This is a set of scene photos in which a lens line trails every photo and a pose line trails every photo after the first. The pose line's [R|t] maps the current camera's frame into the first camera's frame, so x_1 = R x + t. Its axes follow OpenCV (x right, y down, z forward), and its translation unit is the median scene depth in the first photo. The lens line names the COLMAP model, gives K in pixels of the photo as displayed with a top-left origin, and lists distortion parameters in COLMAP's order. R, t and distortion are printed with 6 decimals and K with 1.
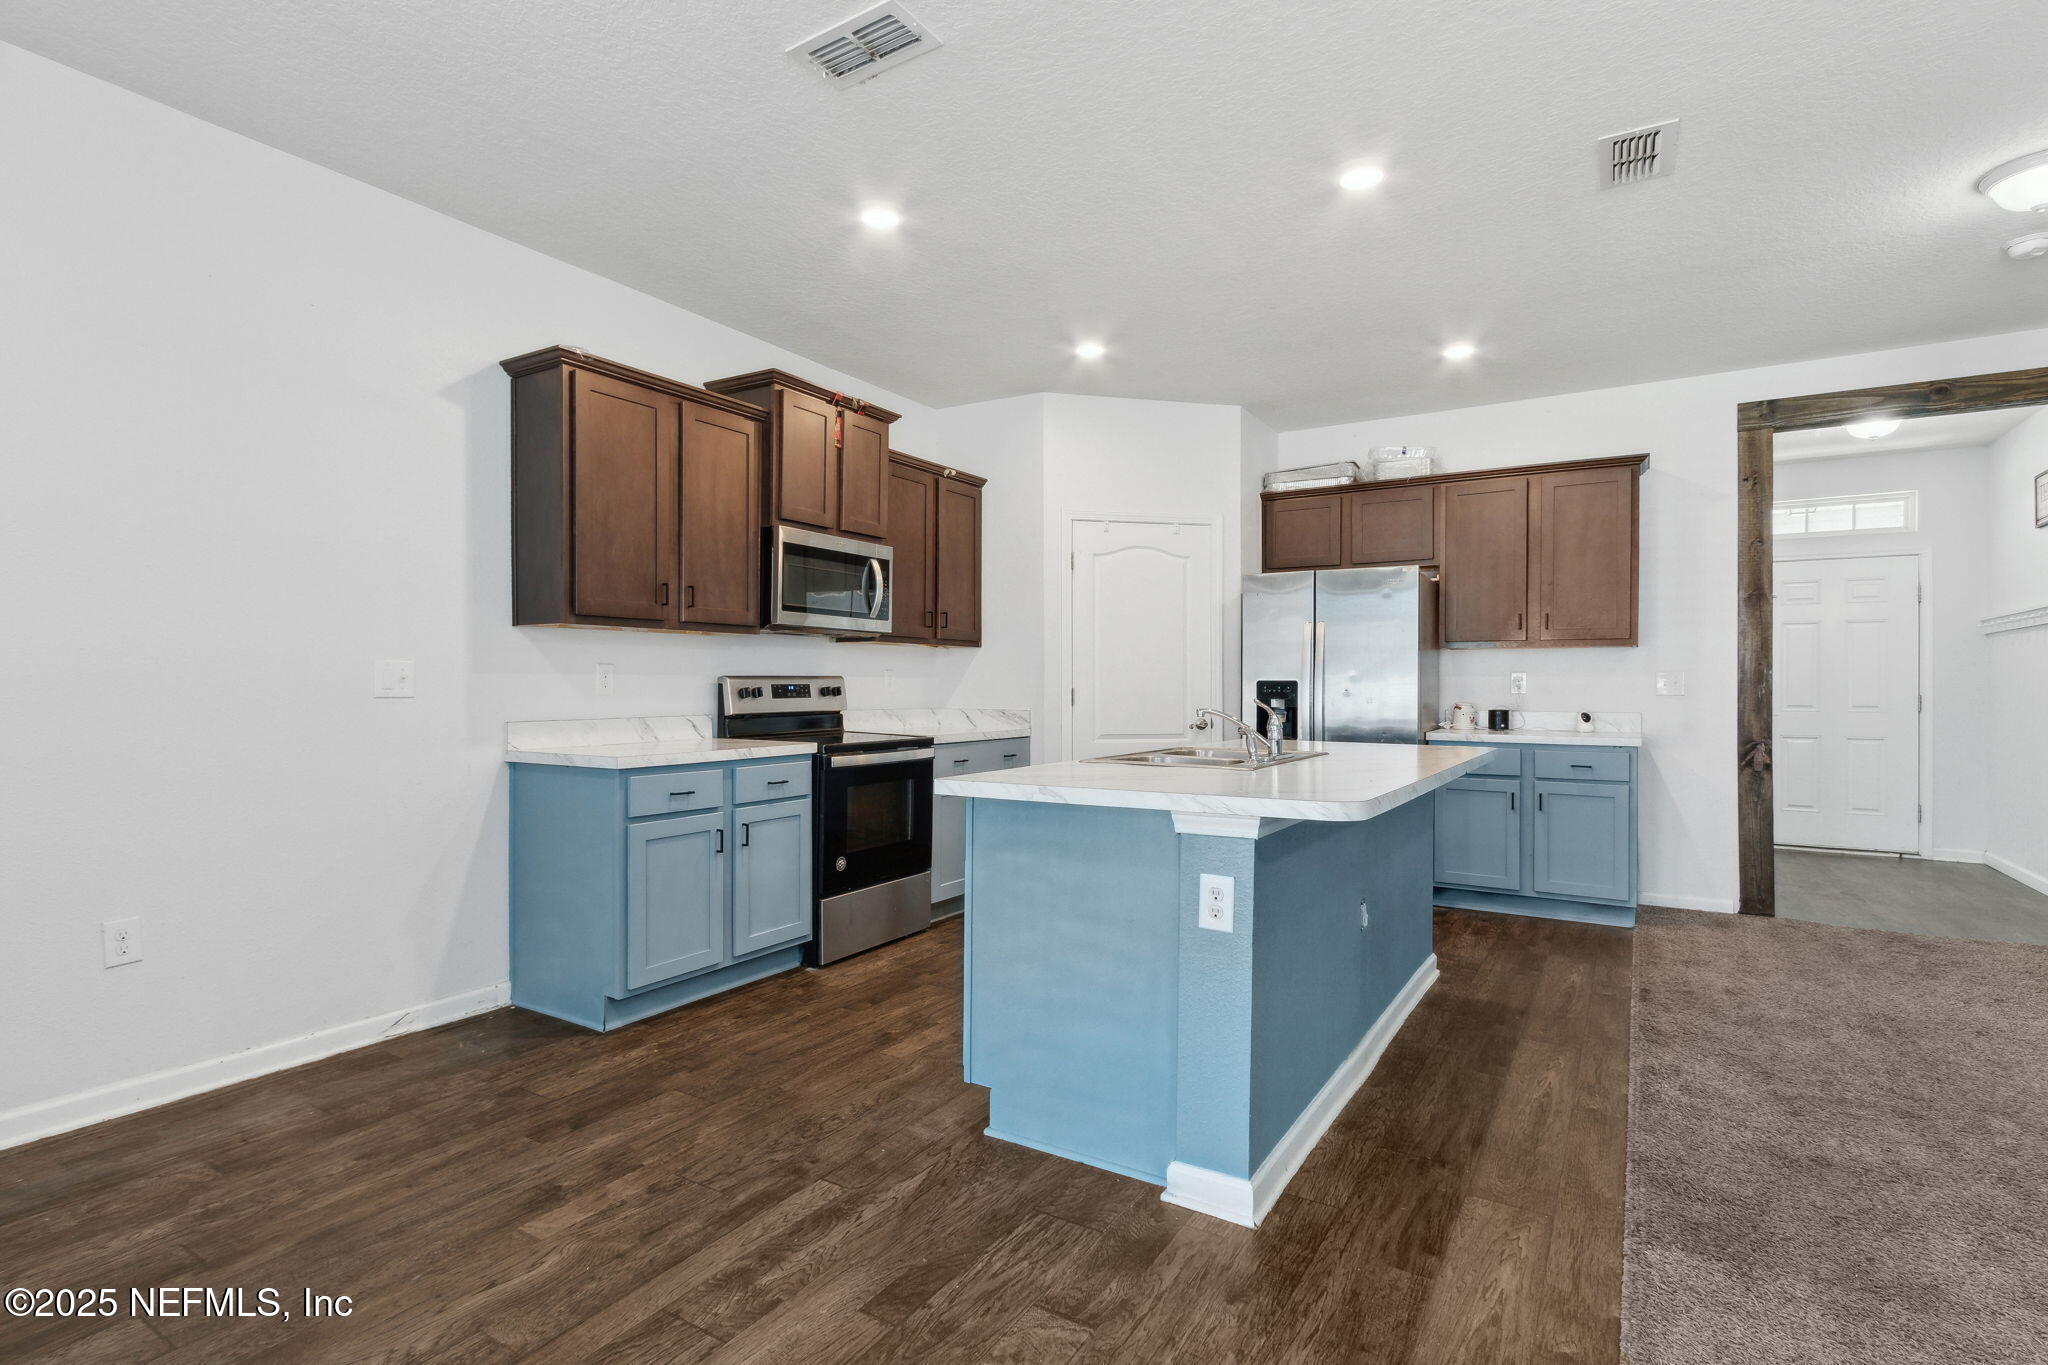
lens RADIAL K [[950.3, 0, 1005.8], [0, 950.3, 688.6], [0, 0, 1]] dist [0.000757, 0.000212]
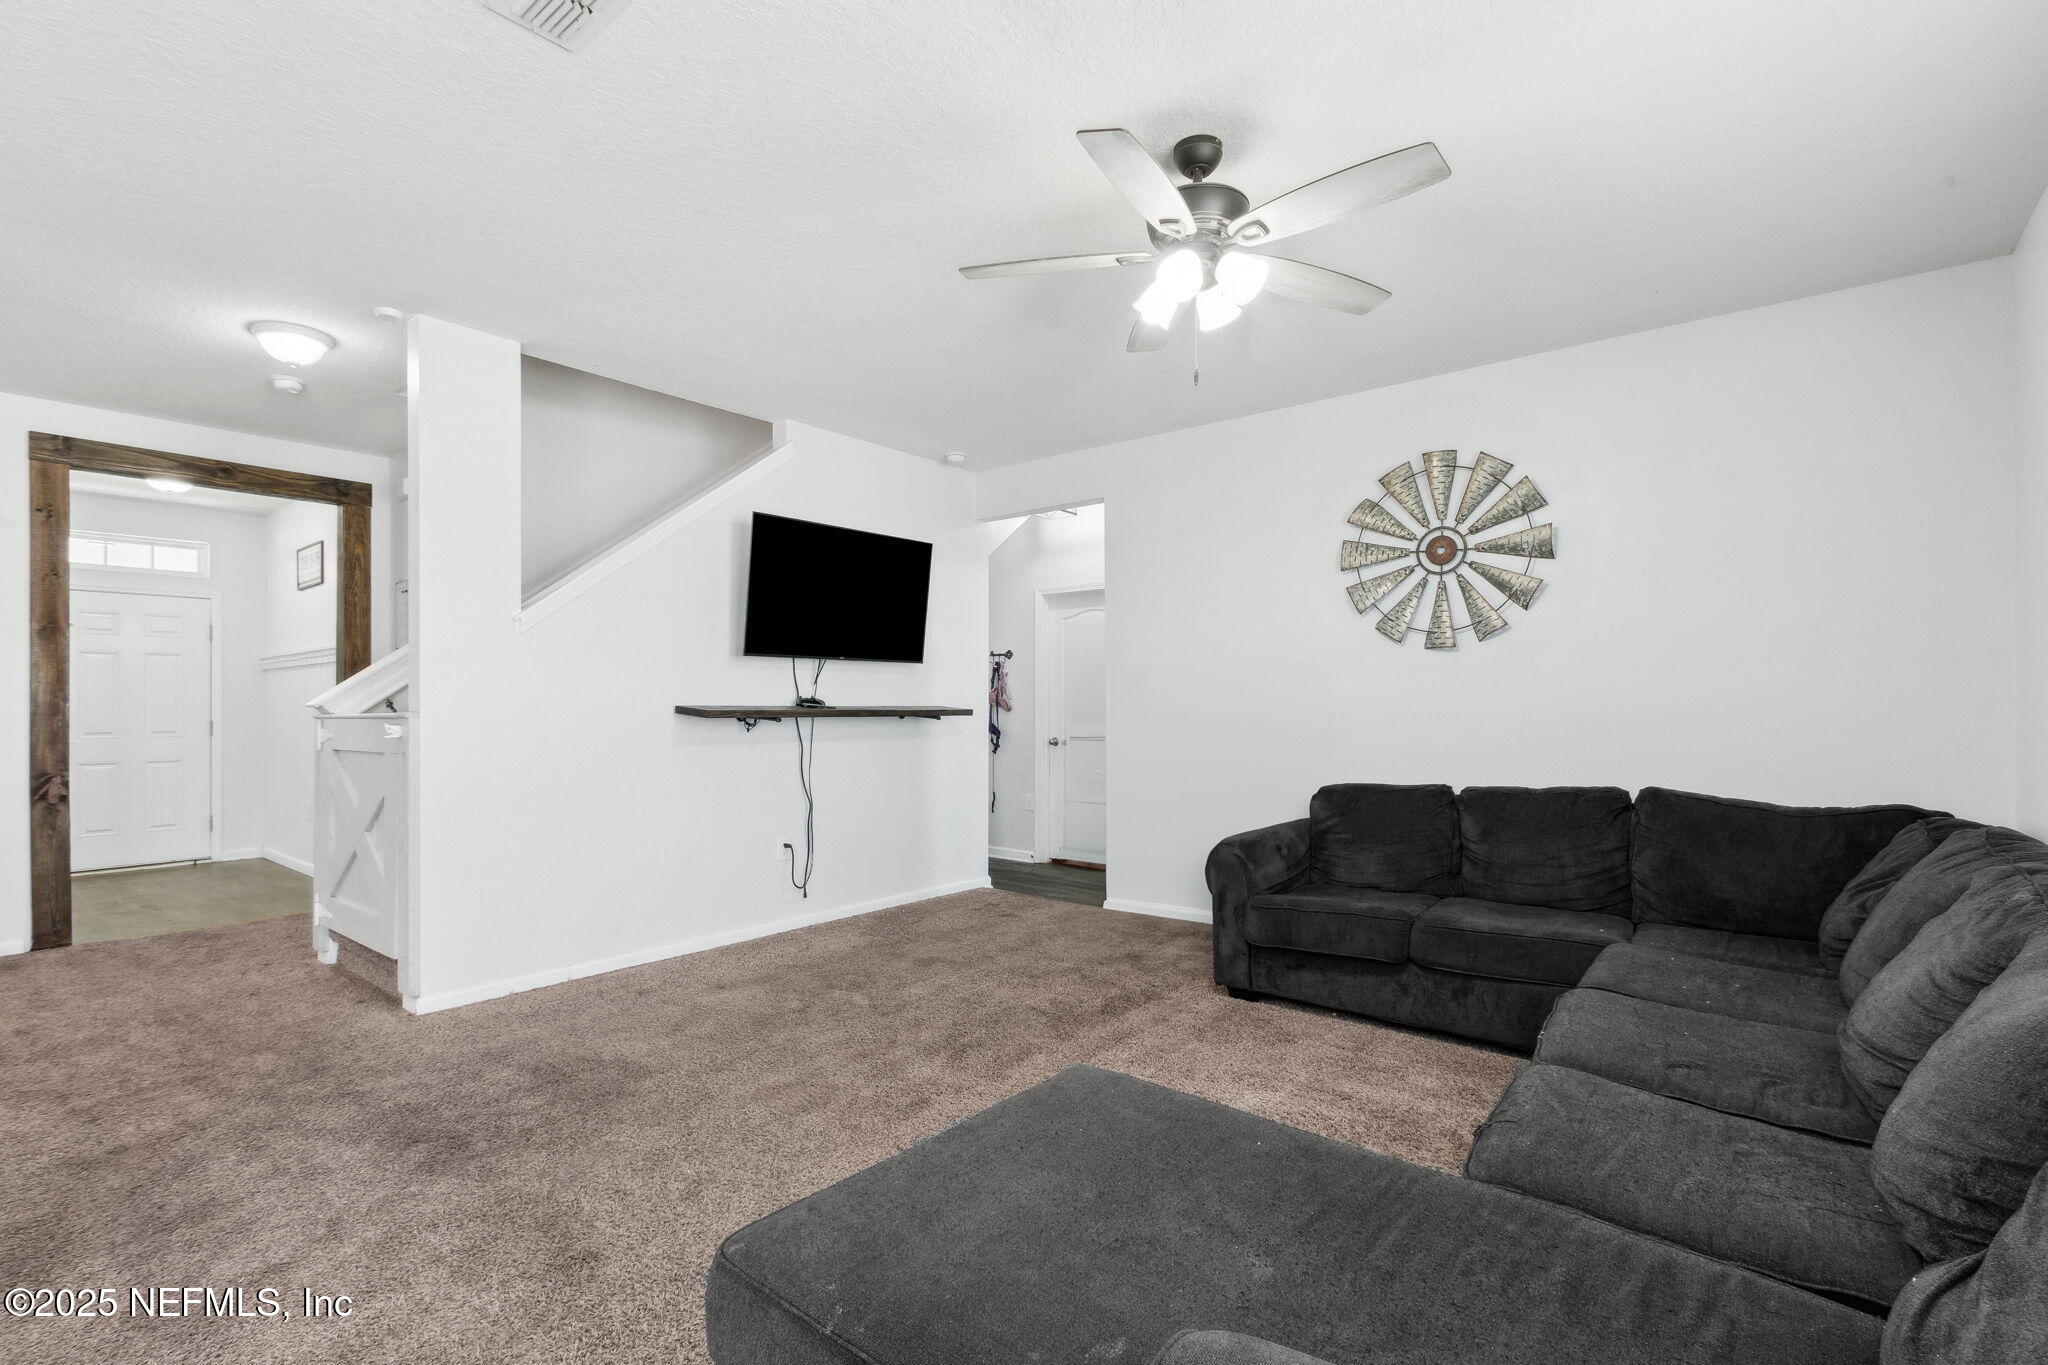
lens RADIAL K [[950.3, 0, 1039.2], [0, 950.3, 702.9], [0, 0, 1]] dist [0.000757, 0.000212]
pose [[0.094837, -0.004439, 0.995483, -0.108488], [-0.003839, 0.999981, 0.004825, -0.028725], [-0.995485, -0.004280, 0.094818, -0.130196]]
